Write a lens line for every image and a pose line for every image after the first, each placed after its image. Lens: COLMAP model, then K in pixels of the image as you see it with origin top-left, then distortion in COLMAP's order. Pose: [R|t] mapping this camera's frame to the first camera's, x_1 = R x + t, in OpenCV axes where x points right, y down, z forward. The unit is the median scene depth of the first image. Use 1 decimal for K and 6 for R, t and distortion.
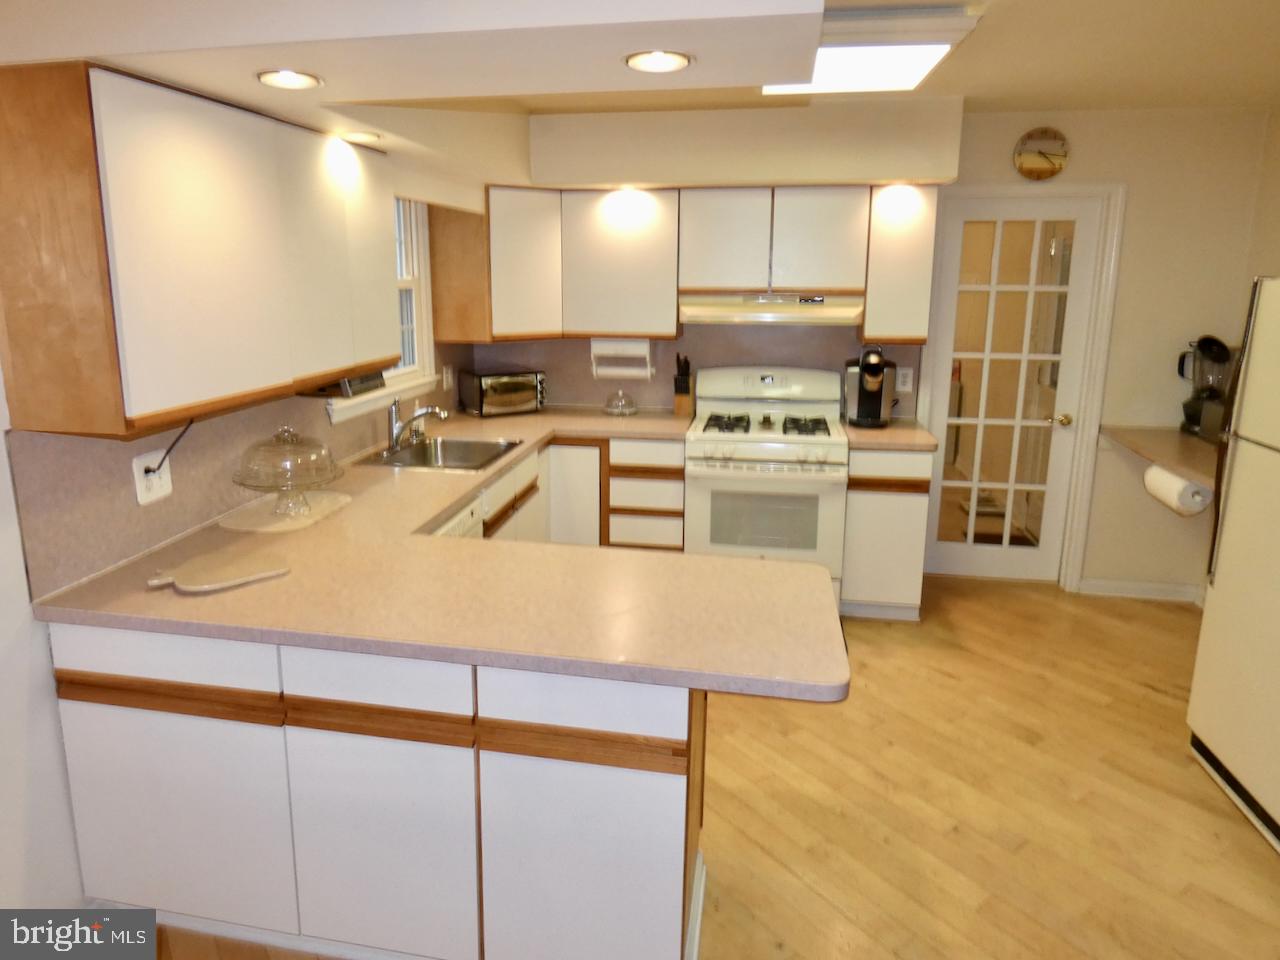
lens RADIAL K [[812.2, 0, 596.0], [0, 812.2, 434.1], [0, 0, 1]] dist [-0.006212, 0.002464]
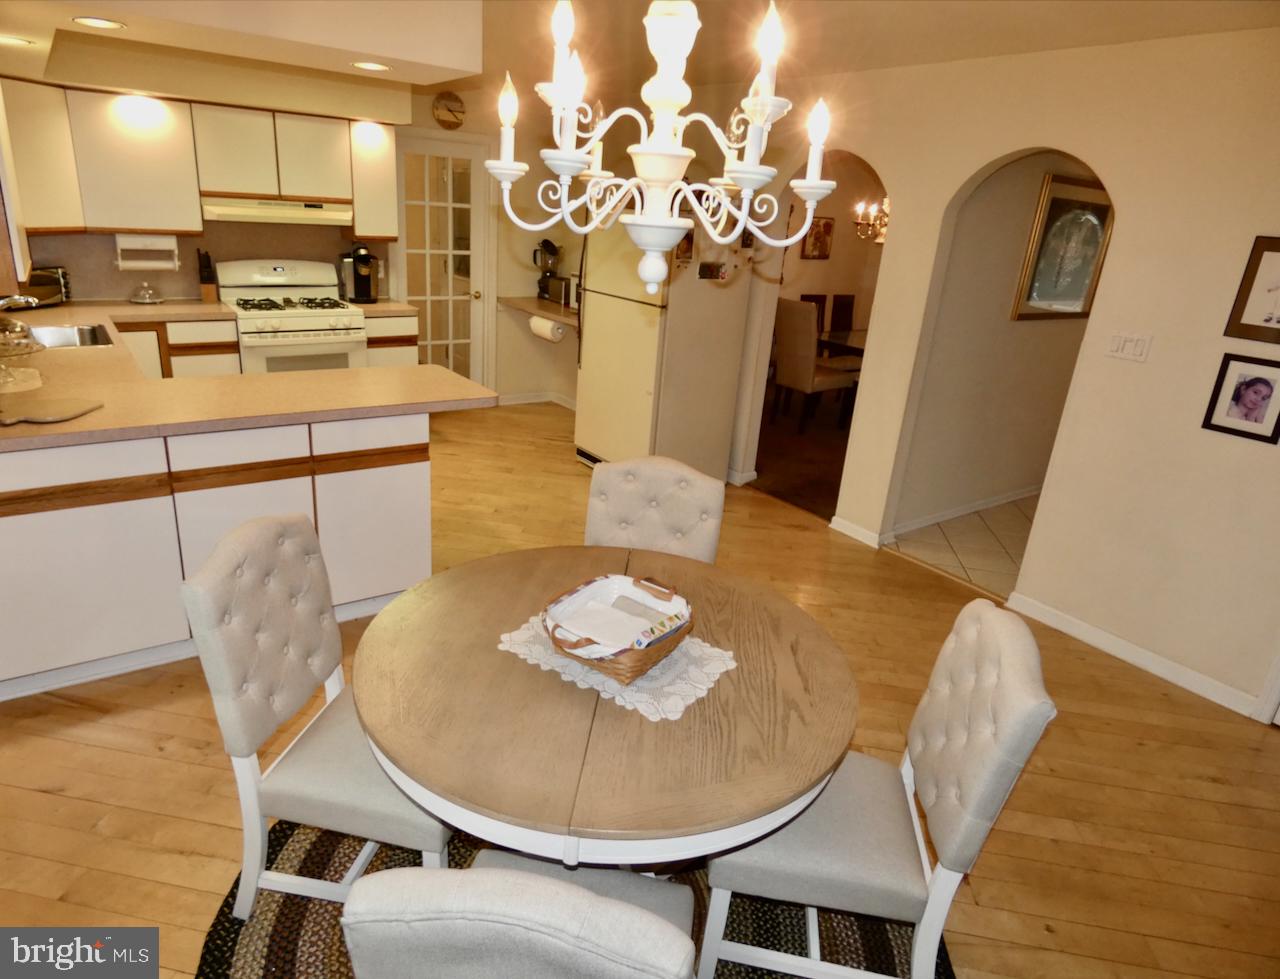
lens RADIAL K [[784.6, 0, 631.2], [0, 784.6, 475.6], [0, 0, 1]] dist [-0.003980, -0.005237]
pose [[0.671406, -0.196654, 0.714521, -0.381833], [0.075417, 0.977275, 0.198104, 0.048910], [-0.737242, -0.079121, 0.670980, -0.262615]]
